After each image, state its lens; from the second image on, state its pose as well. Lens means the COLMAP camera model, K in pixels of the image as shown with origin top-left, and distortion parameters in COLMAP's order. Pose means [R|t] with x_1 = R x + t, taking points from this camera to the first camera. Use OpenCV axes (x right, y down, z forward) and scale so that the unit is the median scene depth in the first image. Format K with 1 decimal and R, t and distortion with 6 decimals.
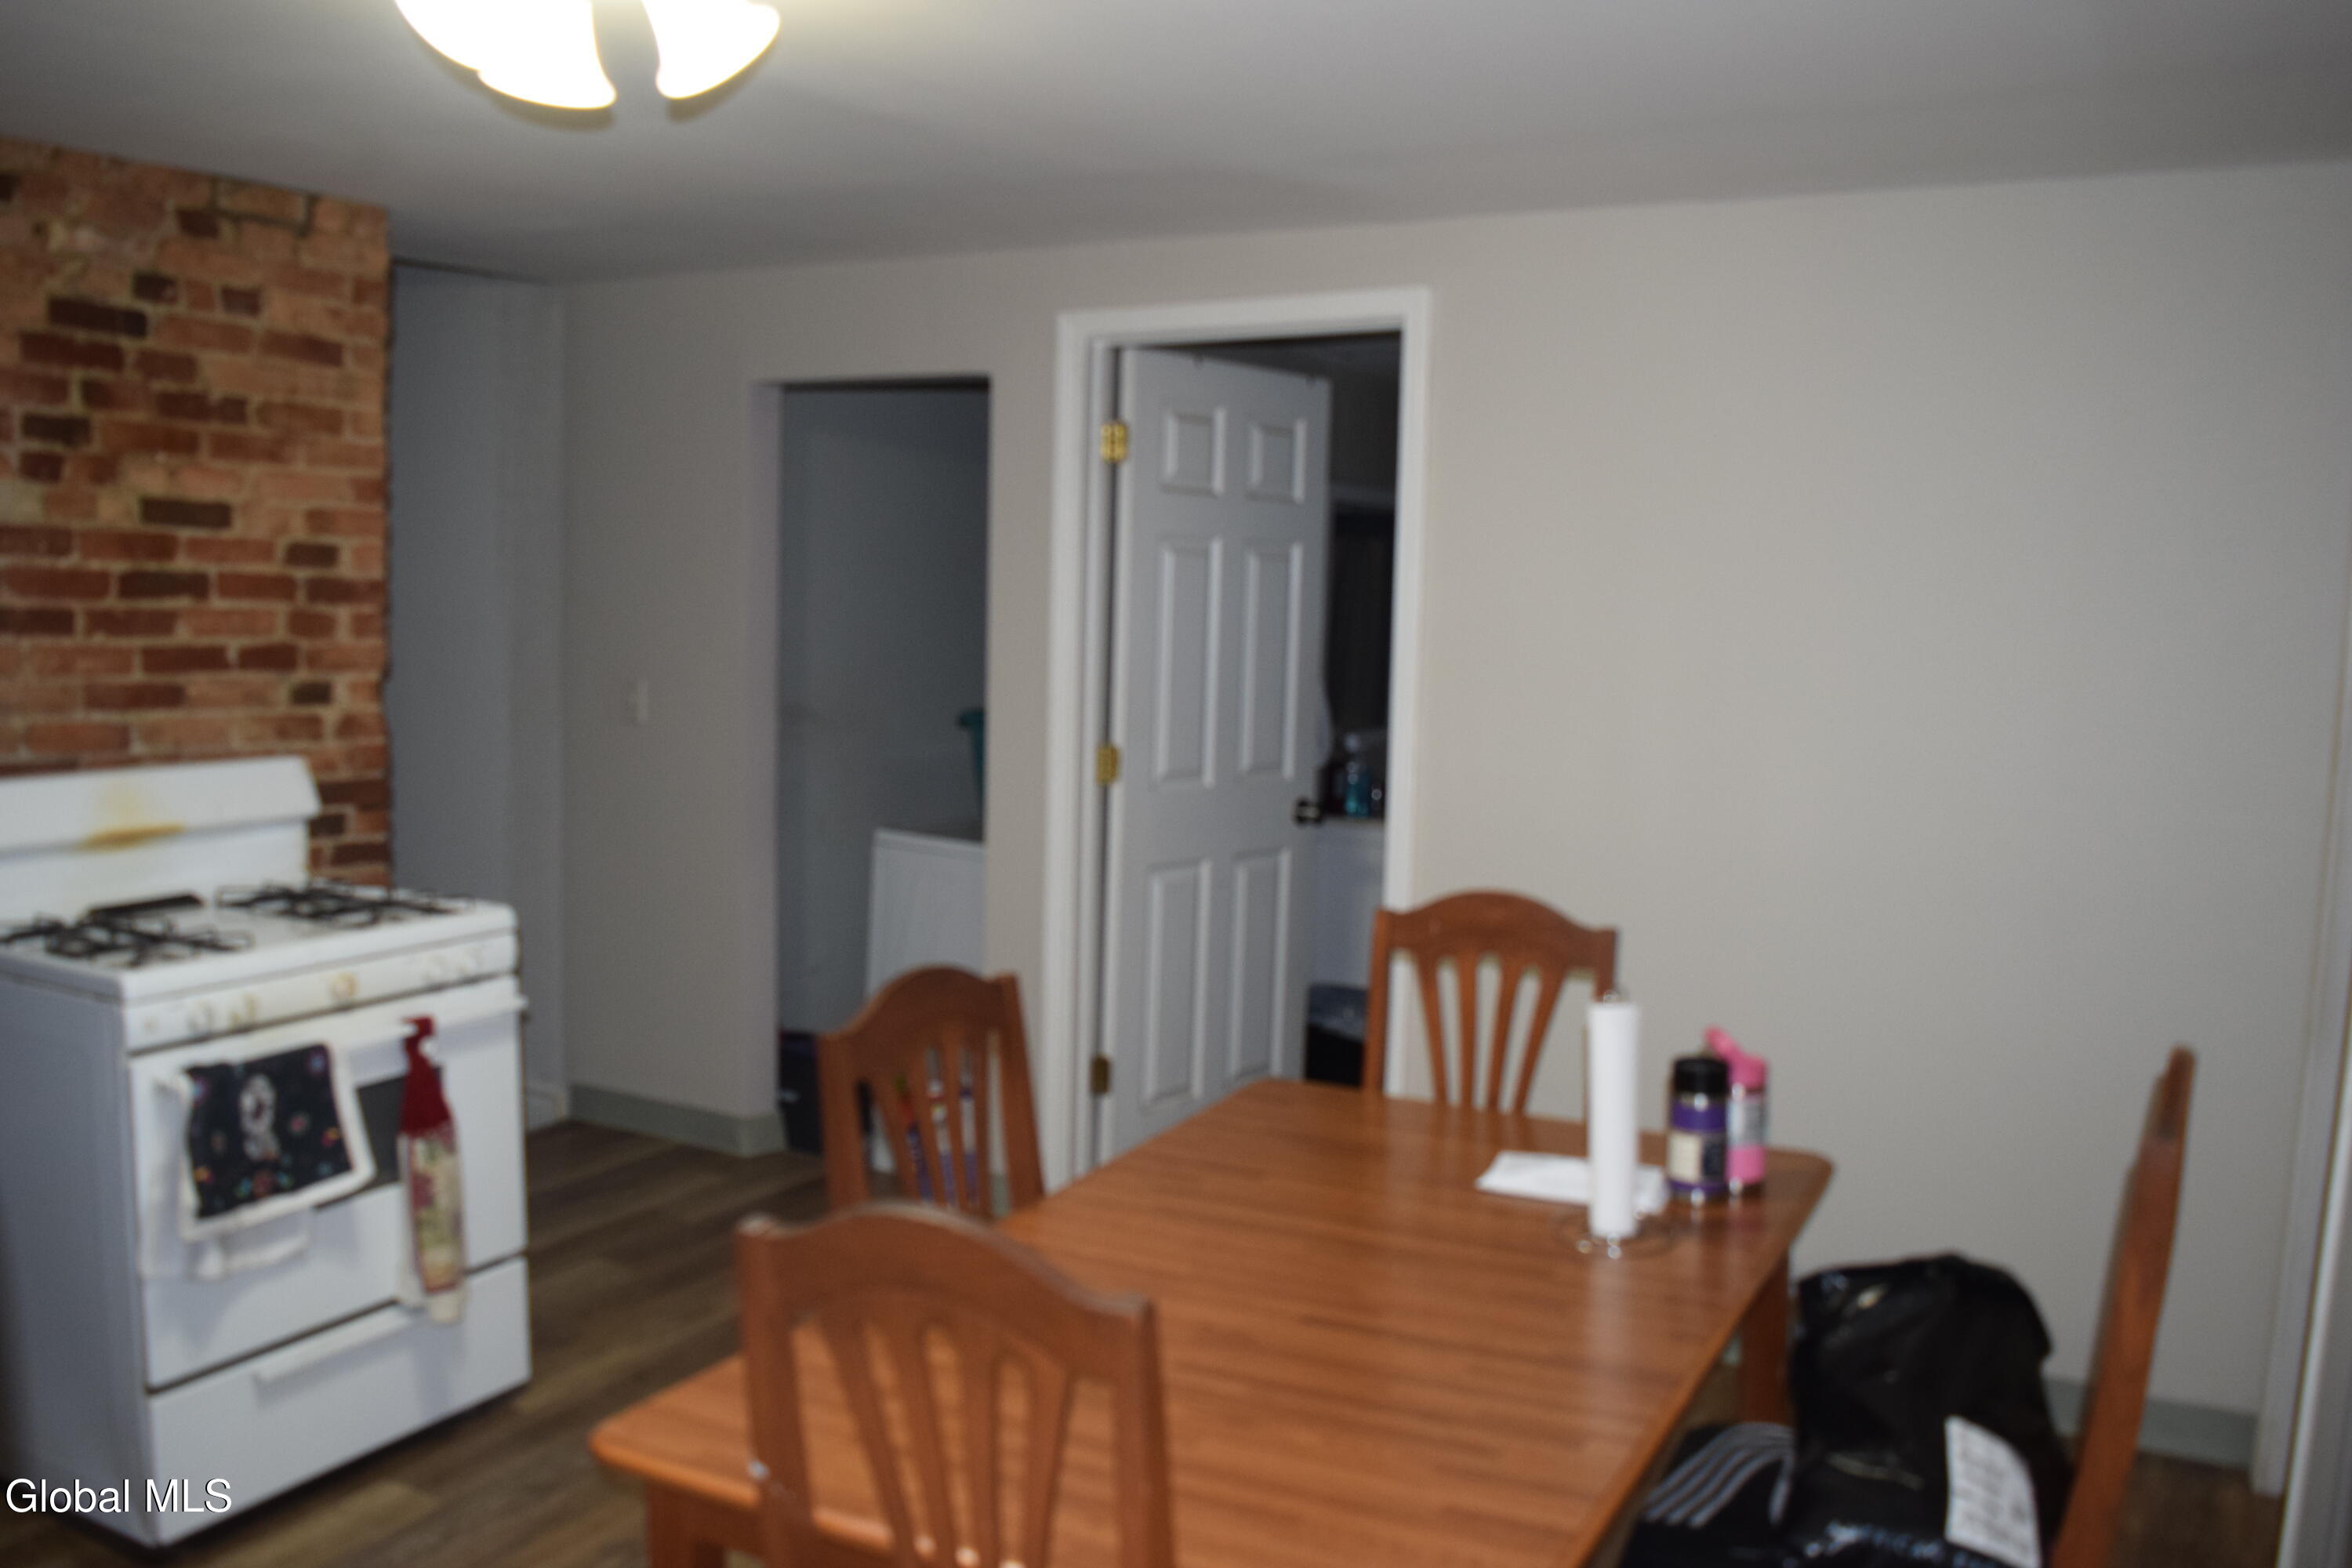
lens RADIAL K [[1912.8, 0, 1175.9], [0, 1912.8, 787.2], [0, 0, 1]] dist [-0.064245, -0.001177]
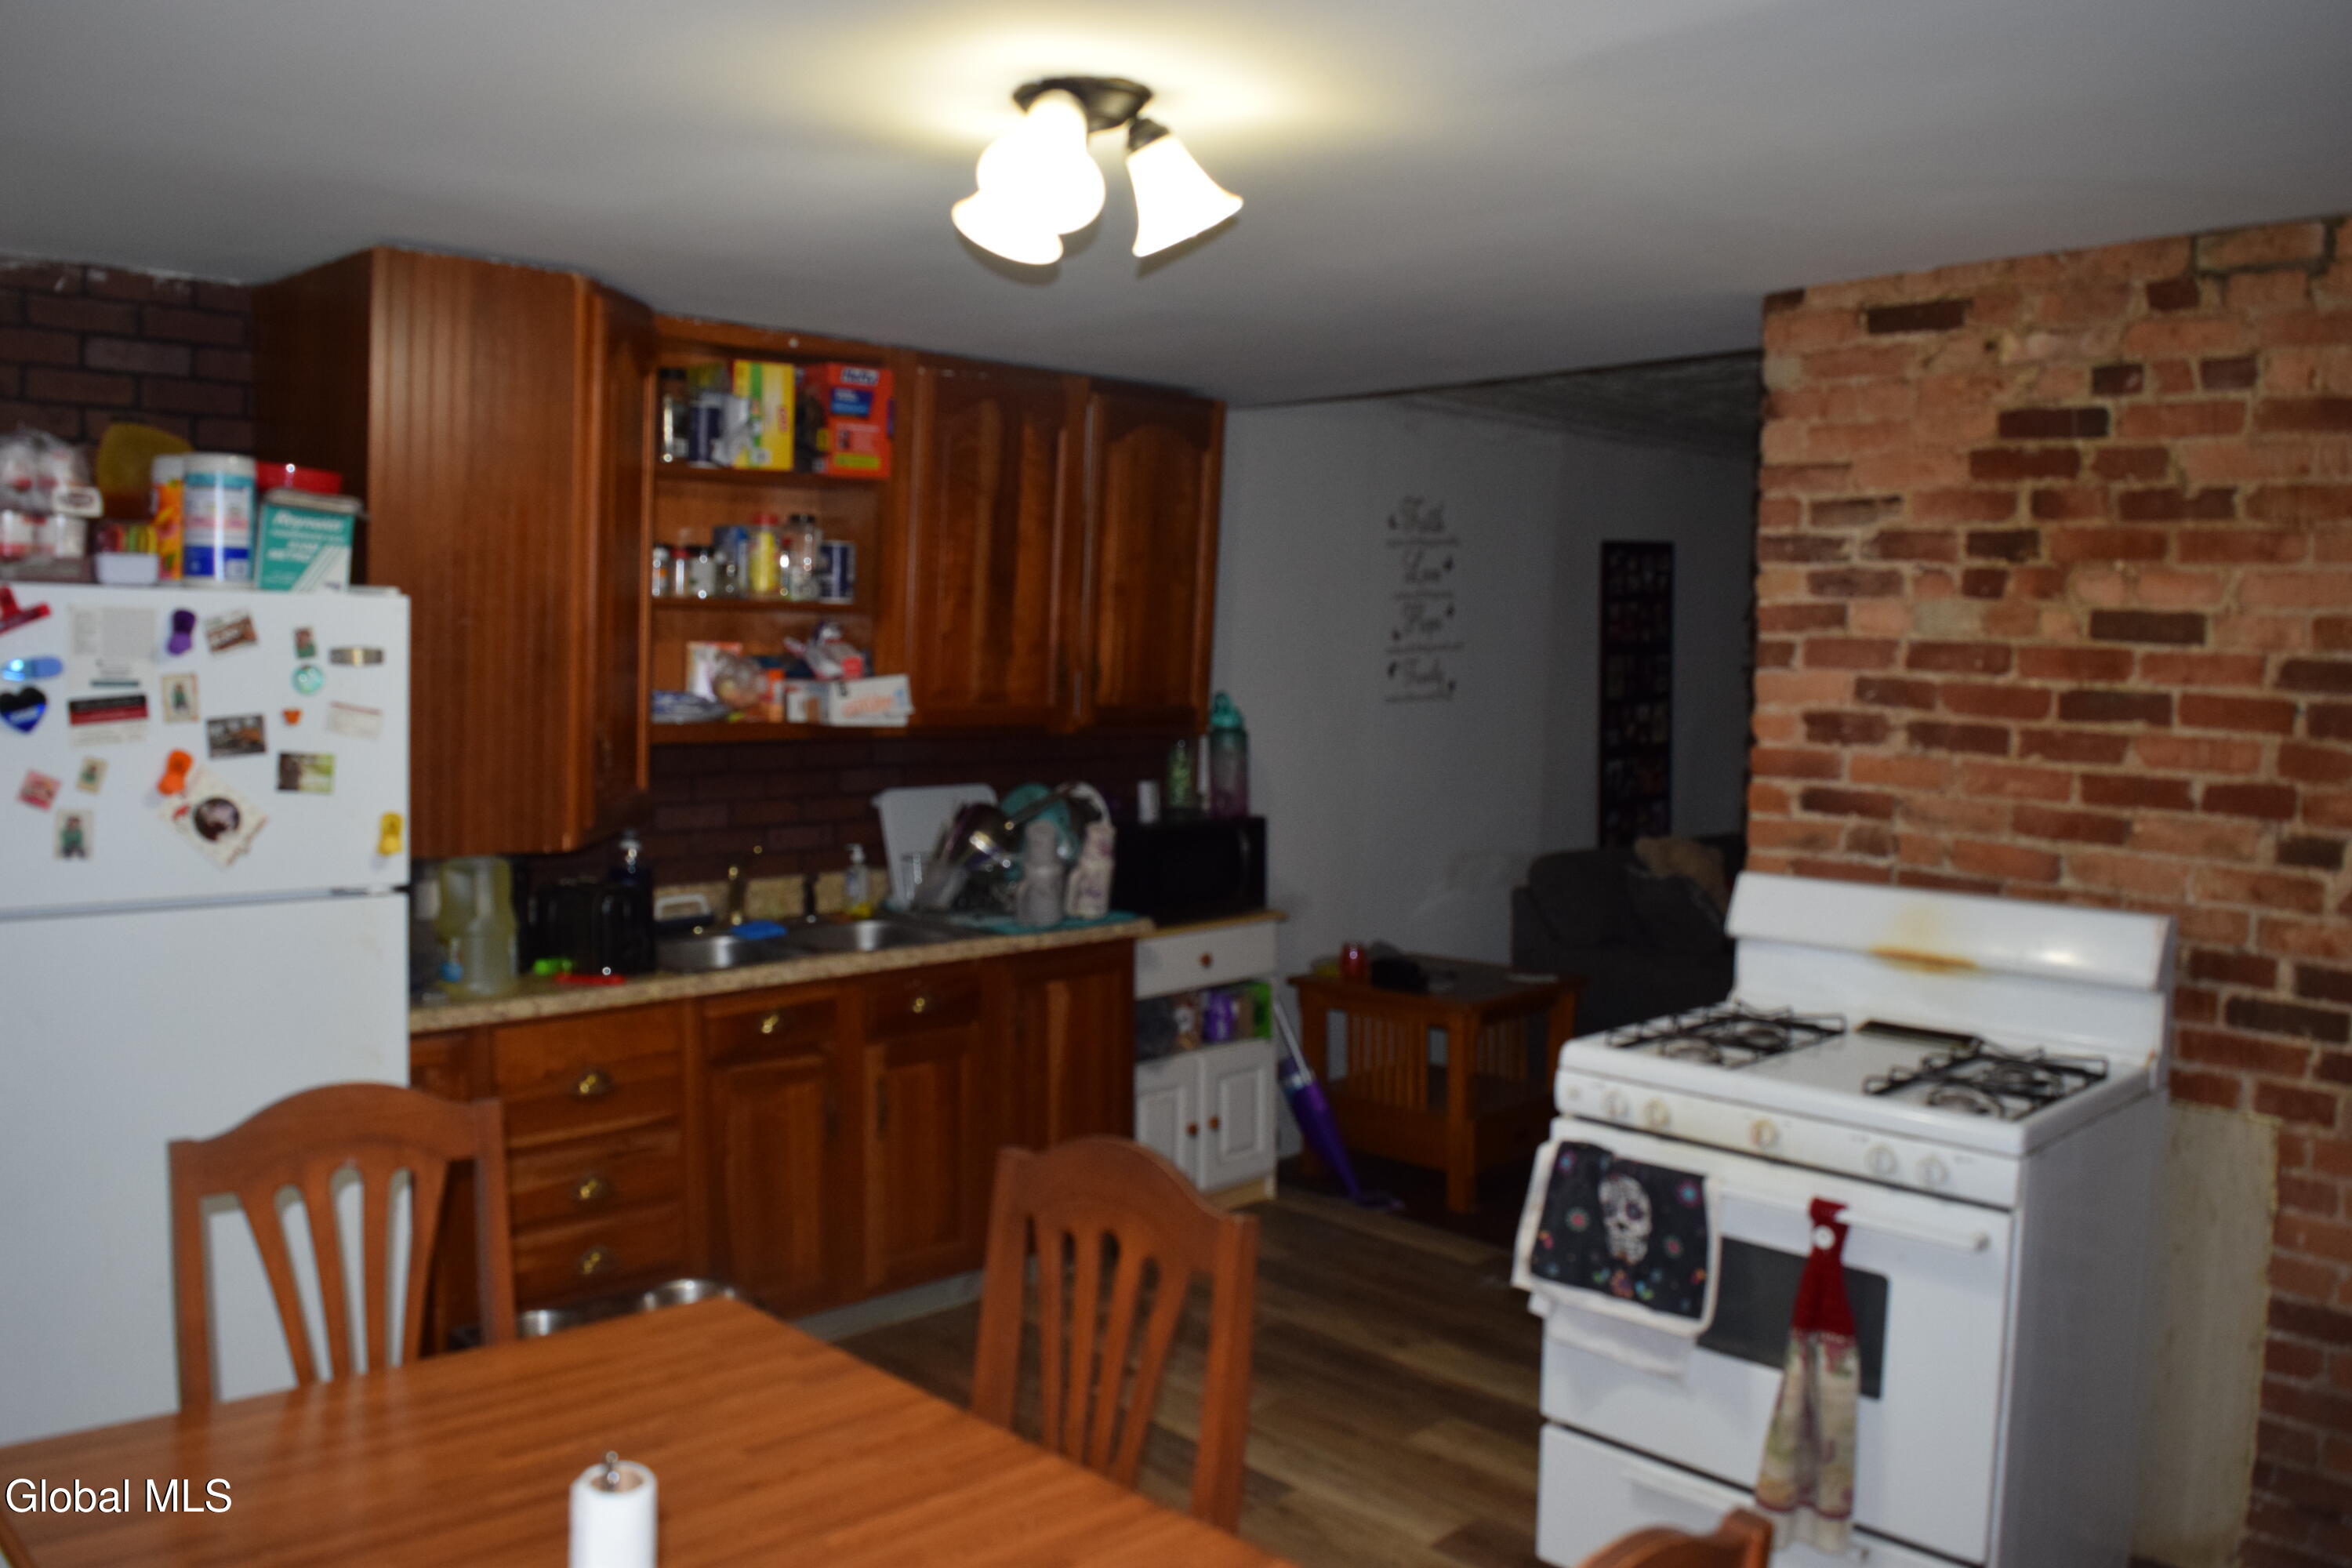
lens RADIAL K [[1912.8, 0, 1175.5], [0, 1912.8, 781.7], [0, 0, 1]] dist [-0.064245, -0.001177]
pose [[-0.290307, 0.049440, -0.955656, 0.459695], [-0.119995, 0.988901, 0.087612, -0.098881], [0.949380, 0.140108, -0.281152, 0.843812]]
